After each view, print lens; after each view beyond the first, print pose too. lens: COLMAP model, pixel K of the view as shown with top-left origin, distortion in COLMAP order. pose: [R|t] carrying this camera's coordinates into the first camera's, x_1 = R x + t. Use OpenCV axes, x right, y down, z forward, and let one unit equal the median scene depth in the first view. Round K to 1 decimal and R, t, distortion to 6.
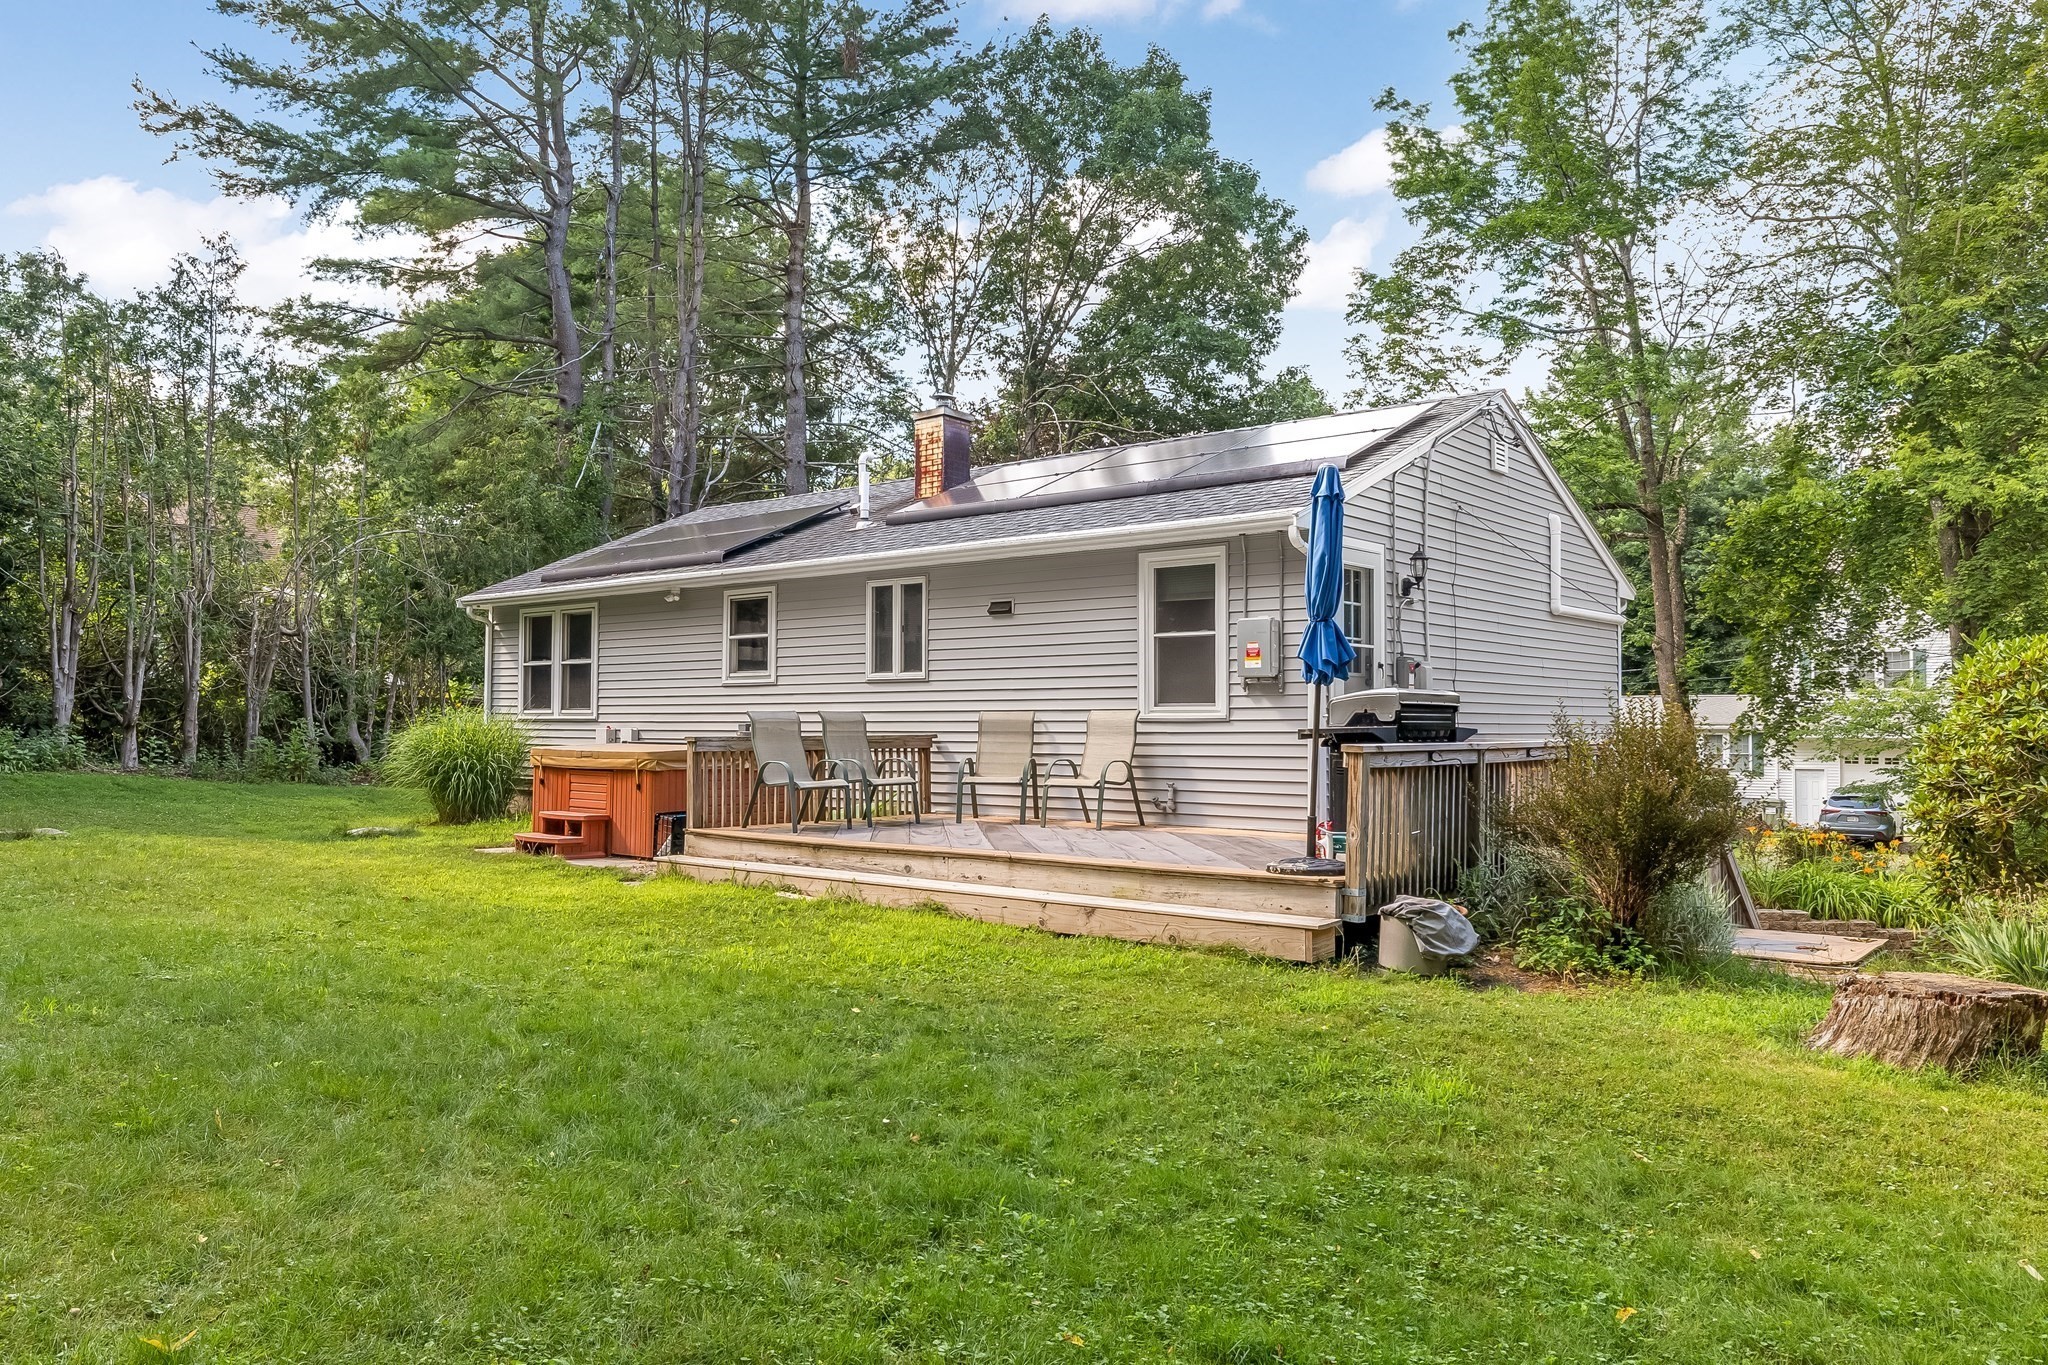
lens RADIAL K [[1437.7, 0, 1020.4], [0, 1437.7, 701.5], [0, 0, 1]] dist [-0.003006, -0.004358]
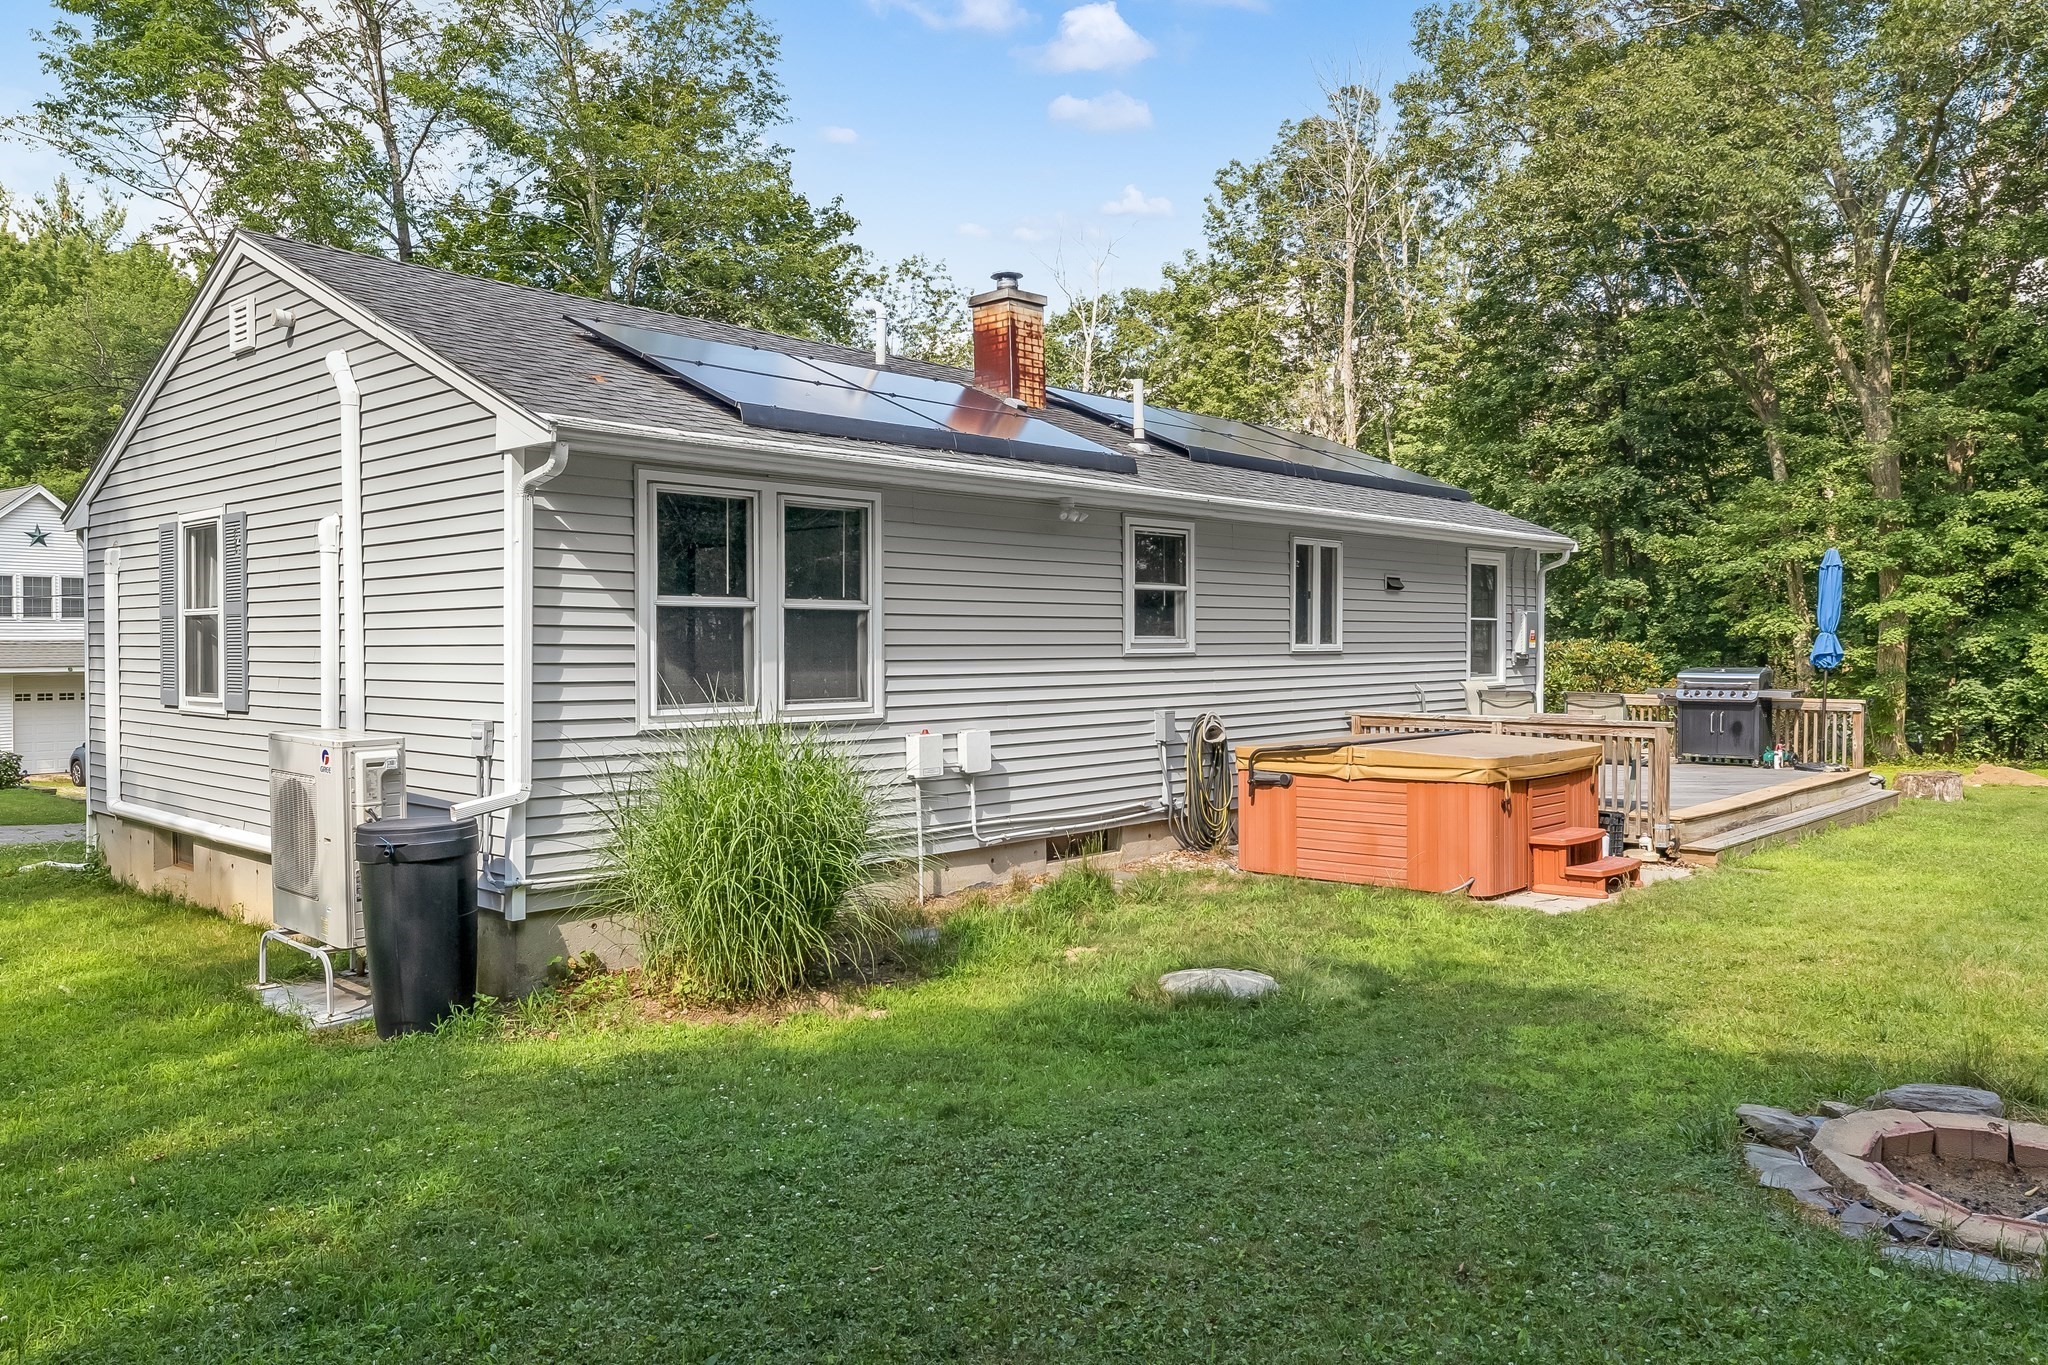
lens RADIAL K [[1437.7, 0, 1021.4], [0, 1437.7, 668.3], [0, 0, 1]] dist [-0.003006, -0.004358]
pose [[0.035359, -0.016300, 0.999242, -0.860819], [-0.005591, 0.999848, 0.016508, -0.015826], [-0.999359, -0.006170, 0.035262, 0.994346]]
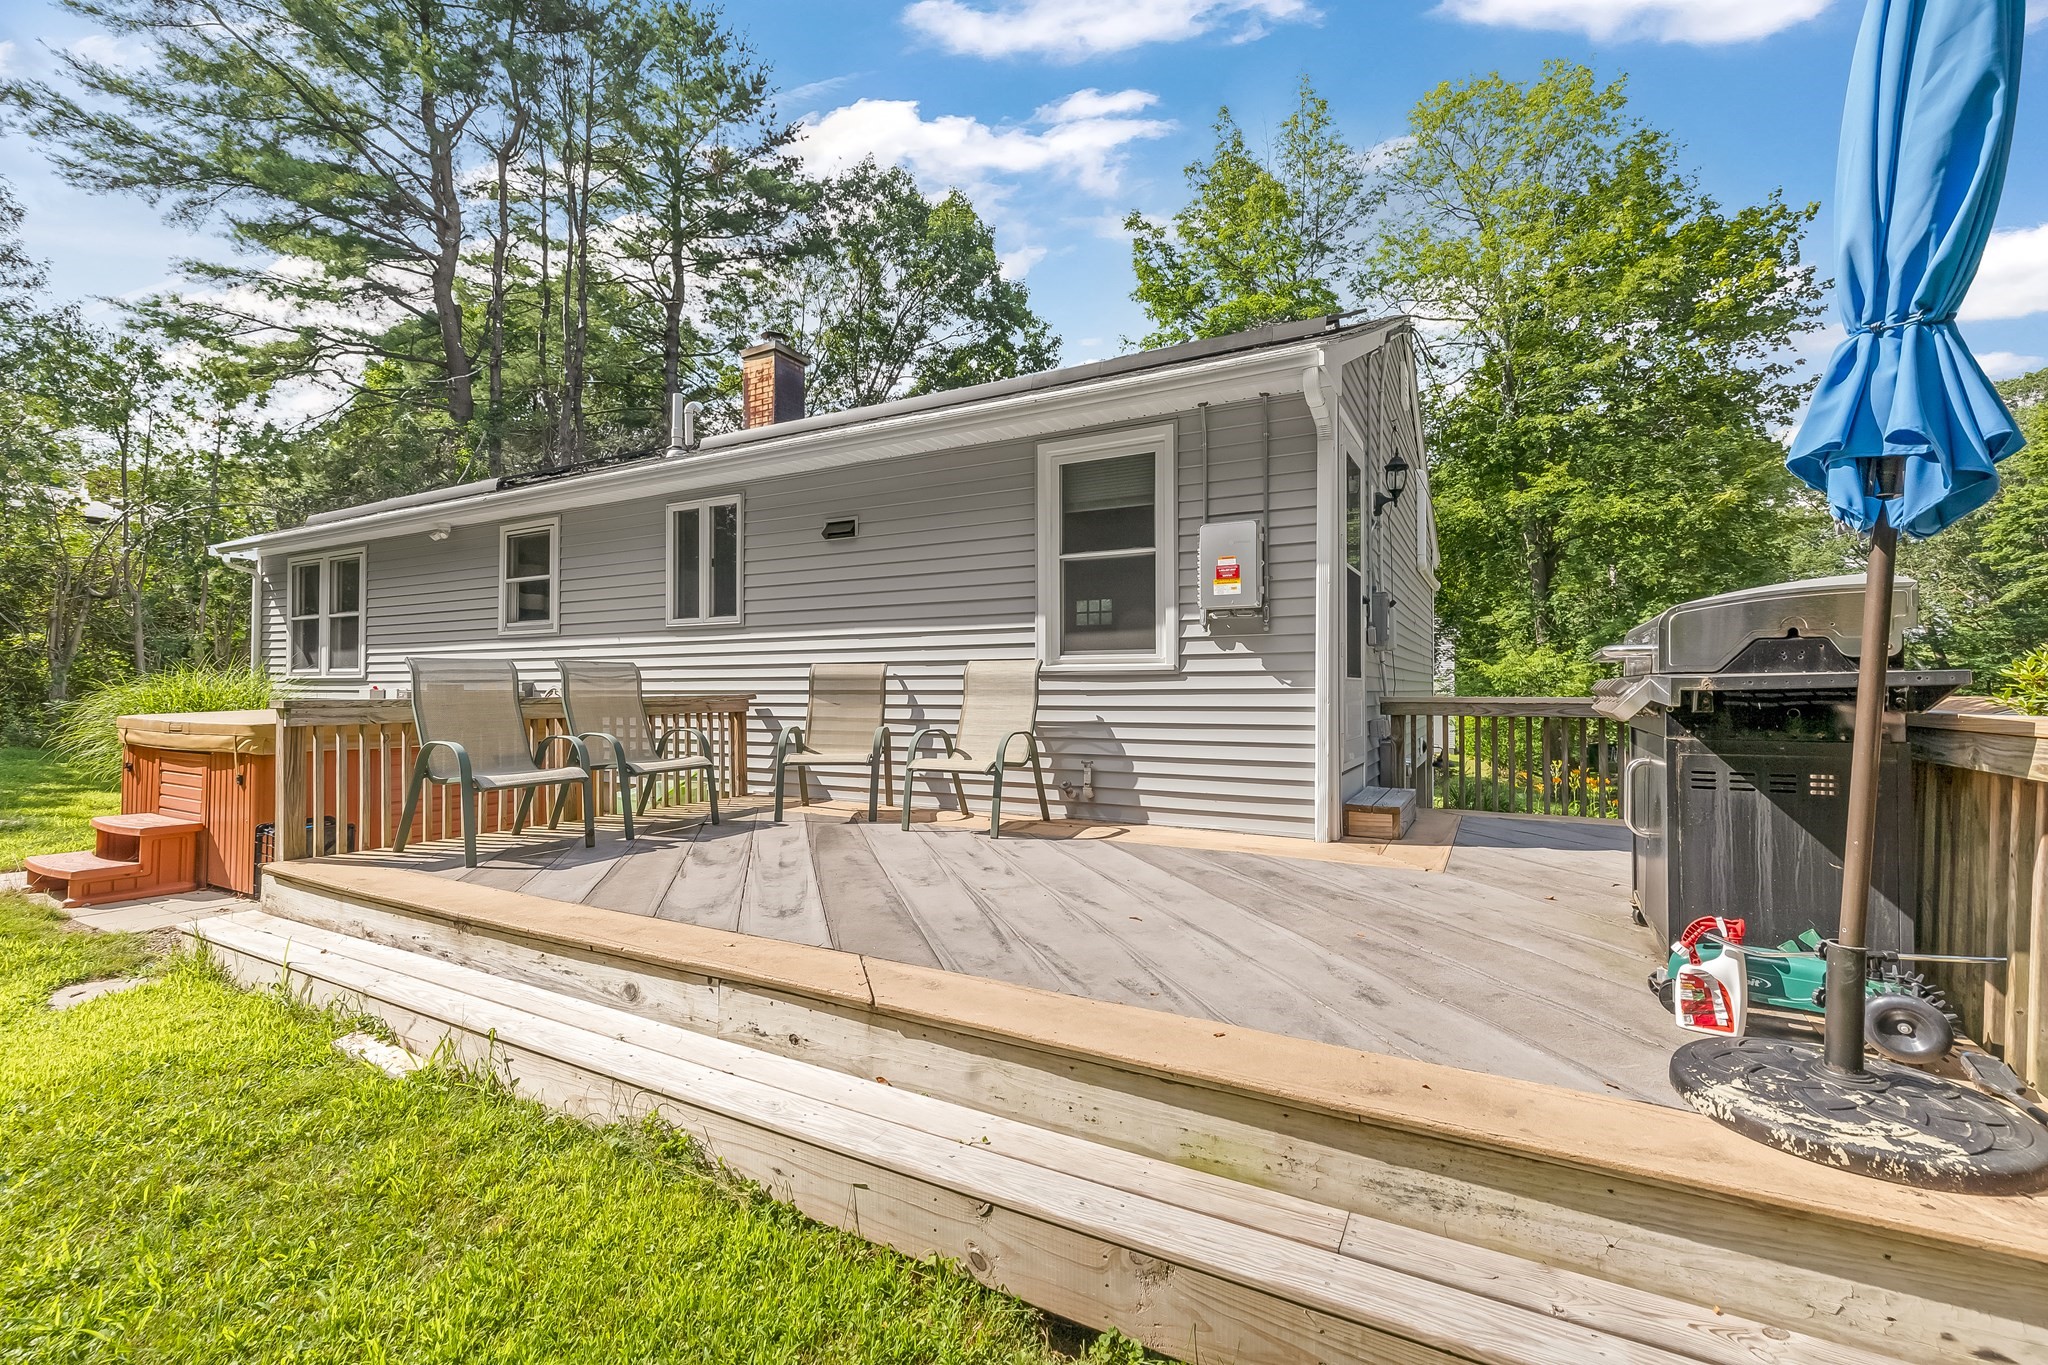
lens RADIAL K [[759.7, 0, 1061.3], [0, 759.7, 682.1], [0, 0, 1]] dist [-0.006345, -0.000492]
pose [[0.962591, -0.002246, 0.270948, -0.007938], [-0.000654, 0.999943, 0.010615, 0.009708], [-0.270956, -0.010395, 0.962536, 0.463568]]
